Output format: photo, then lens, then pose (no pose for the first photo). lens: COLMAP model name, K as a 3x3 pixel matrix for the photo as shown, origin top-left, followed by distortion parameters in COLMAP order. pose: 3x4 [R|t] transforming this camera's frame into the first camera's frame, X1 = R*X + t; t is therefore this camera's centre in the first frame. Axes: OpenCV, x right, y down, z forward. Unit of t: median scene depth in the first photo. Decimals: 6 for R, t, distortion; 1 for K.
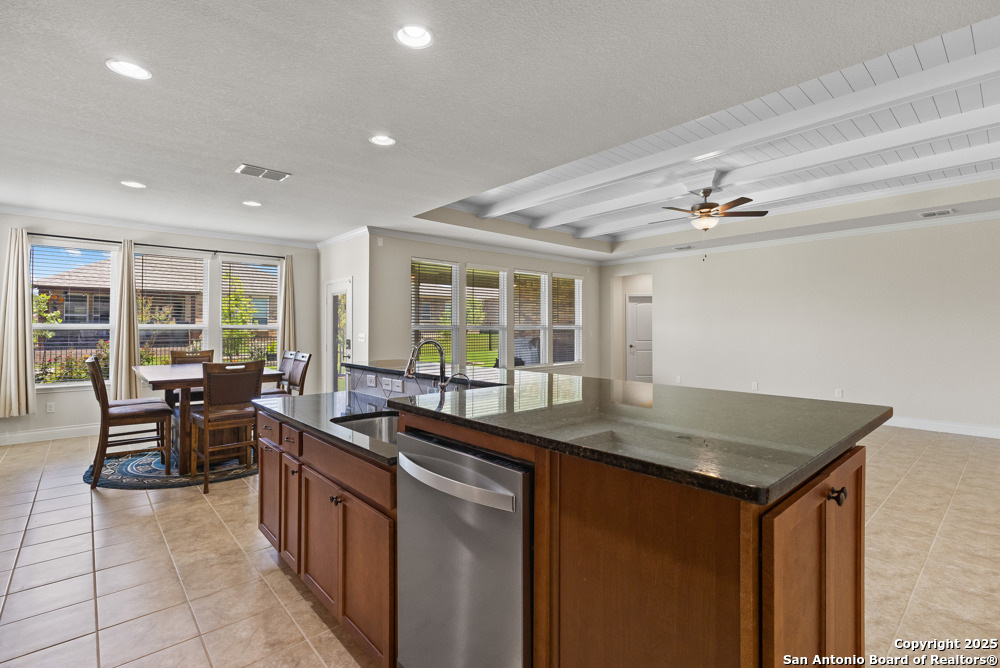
lens RADIAL K [[461.5, 0, 494.8], [0, 461.5, 323.1], [0, 0, 1]] dist [-0.003133, 0.003371]
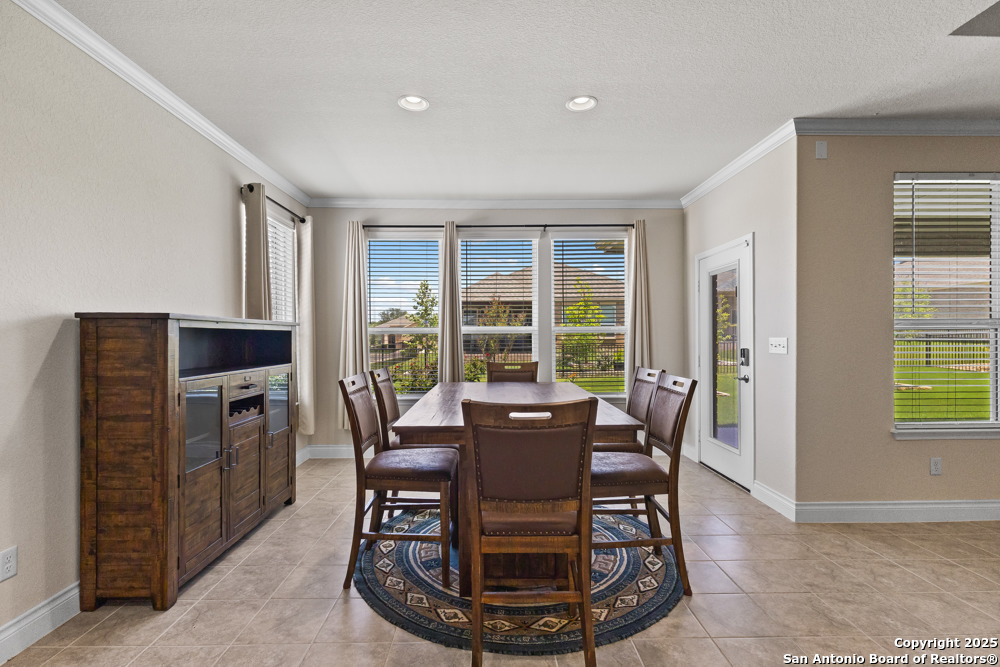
lens RADIAL K [[461.5, 0, 498.4], [0, 461.5, 338.1], [0, 0, 1]] dist [-0.003133, 0.003371]
pose [[0.759969, -0.003400, -0.649950, -0.207347], [0.013266, 0.999859, 0.010282, 0.015406], [0.649823, -0.016437, 0.759908, 0.437233]]
